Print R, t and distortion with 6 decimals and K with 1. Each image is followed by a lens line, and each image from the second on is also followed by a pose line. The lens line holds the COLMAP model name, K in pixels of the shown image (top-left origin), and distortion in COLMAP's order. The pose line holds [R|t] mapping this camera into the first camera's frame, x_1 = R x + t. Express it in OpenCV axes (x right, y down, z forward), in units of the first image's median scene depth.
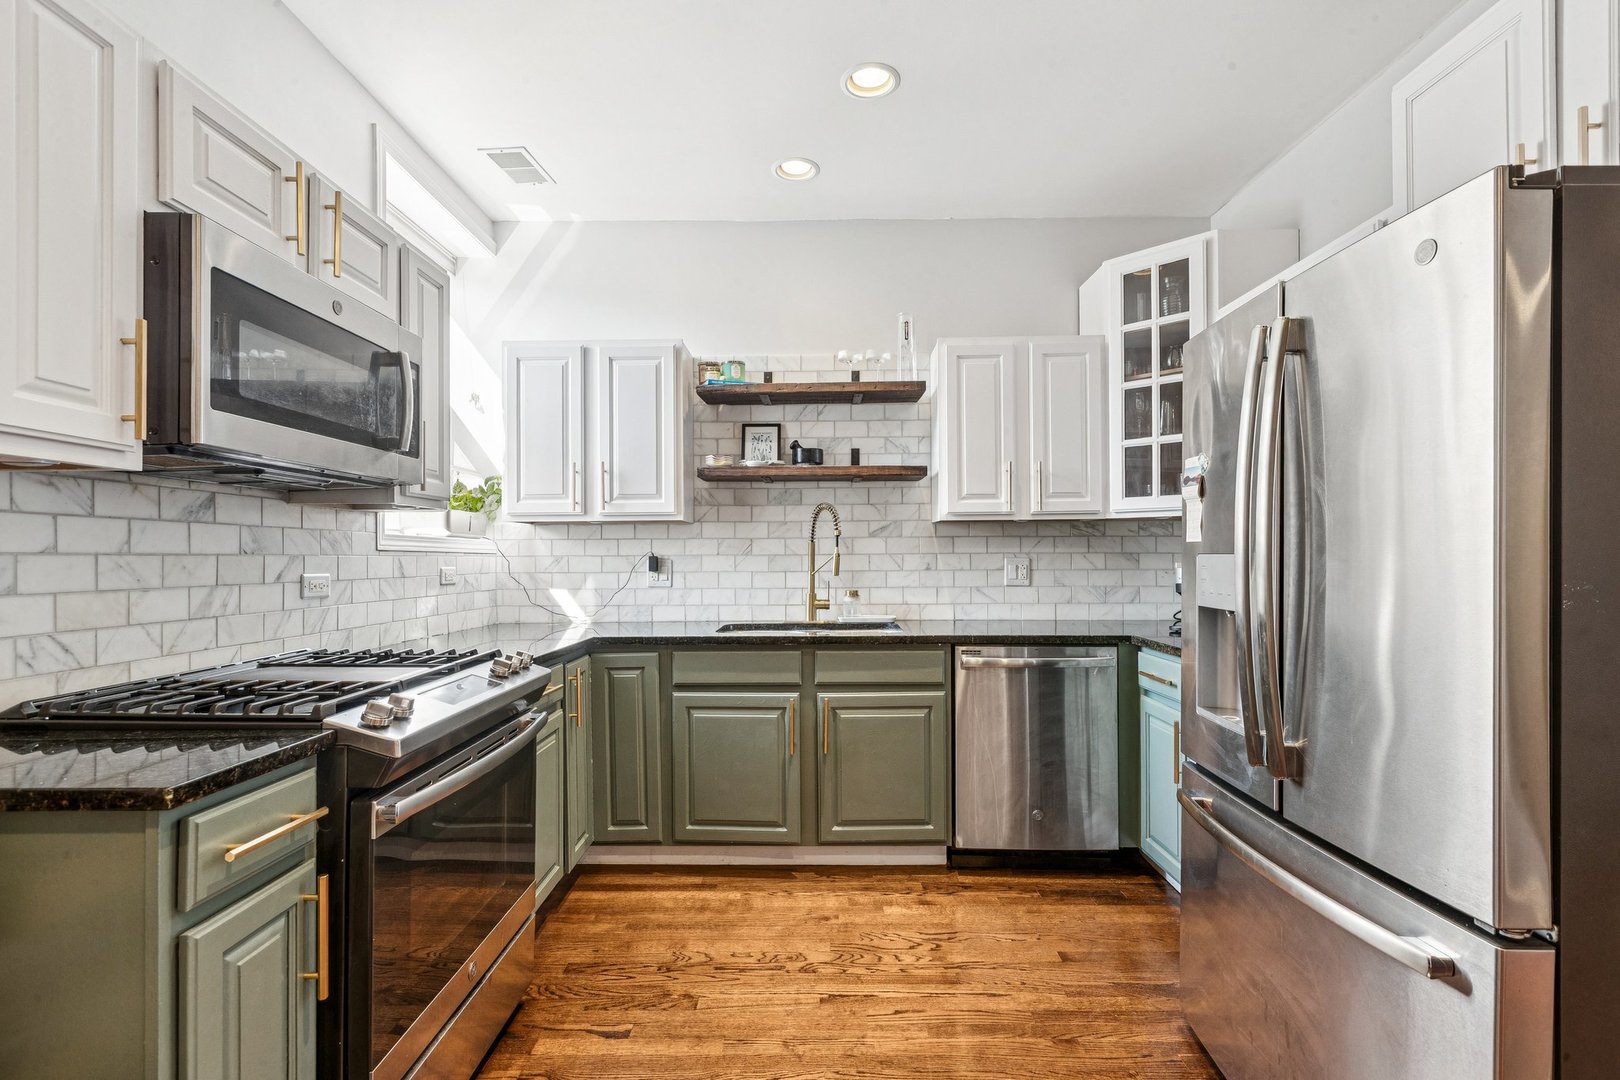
lens RADIAL K [[743.5, 0, 811.9], [0, 743.5, 548.4], [0, 0, 1]] dist [-0.000392, 0.000145]
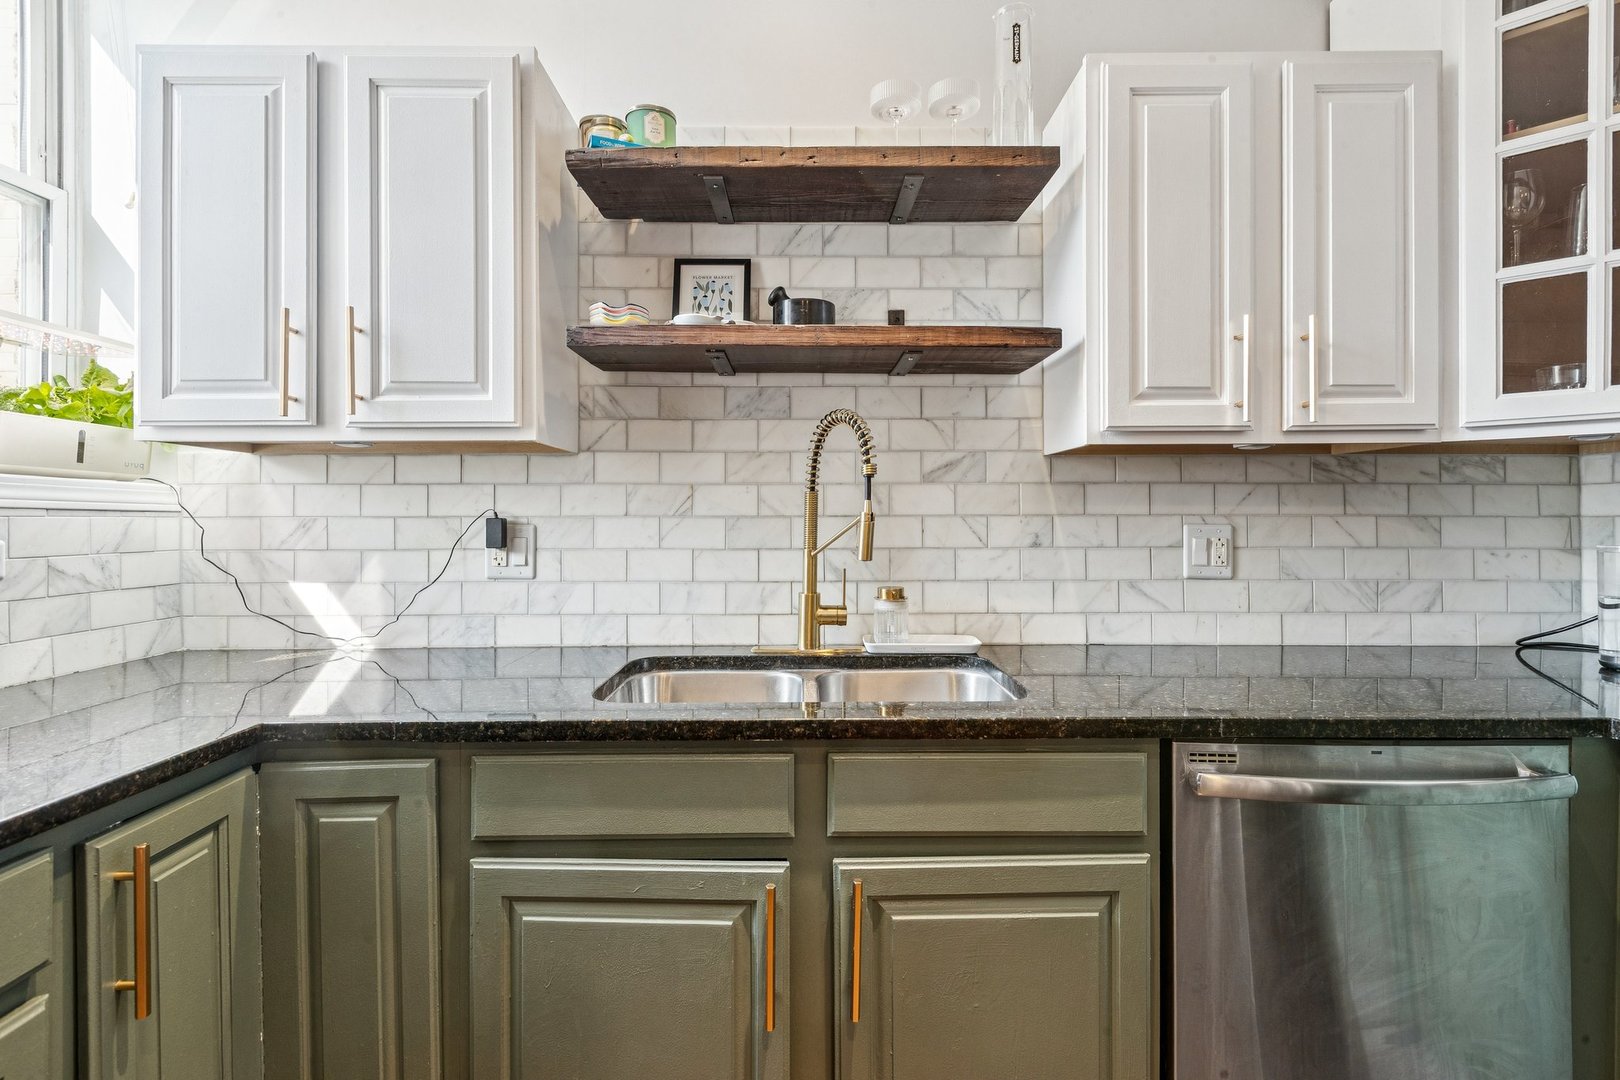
lens RADIAL K [[760.2, 0, 804.8], [0, 760.2, 516.3], [0, 0, 1]] dist [0.000571, 0.000157]
pose [[0.999832, 0.004239, 0.017824, -0.014540], [-0.004347, 0.999972, 0.006058, 0.005639], [-0.017798, -0.006135, 0.999823, 0.519906]]
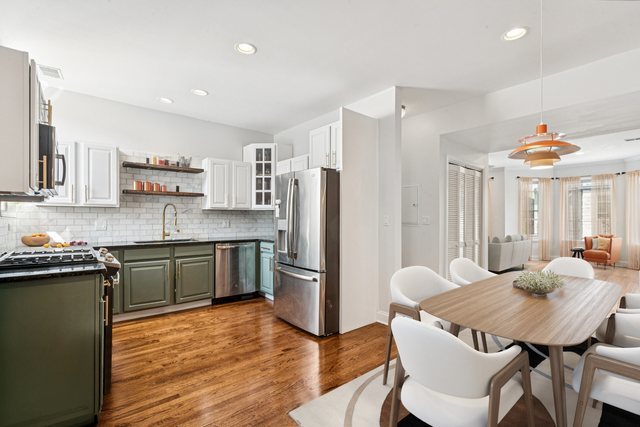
lens RADIAL K [[291.7, 0, 320.0], [0, 291.7, 213.5], [0, 0, 1]] dist [0.000159, 0.000019]
pose [[0.763630, 0.015447, 0.645469, -0.311357], [-0.009773, 0.999876, -0.012366, -0.005700], [-0.645580, 0.003135, 0.763686, -0.396123]]
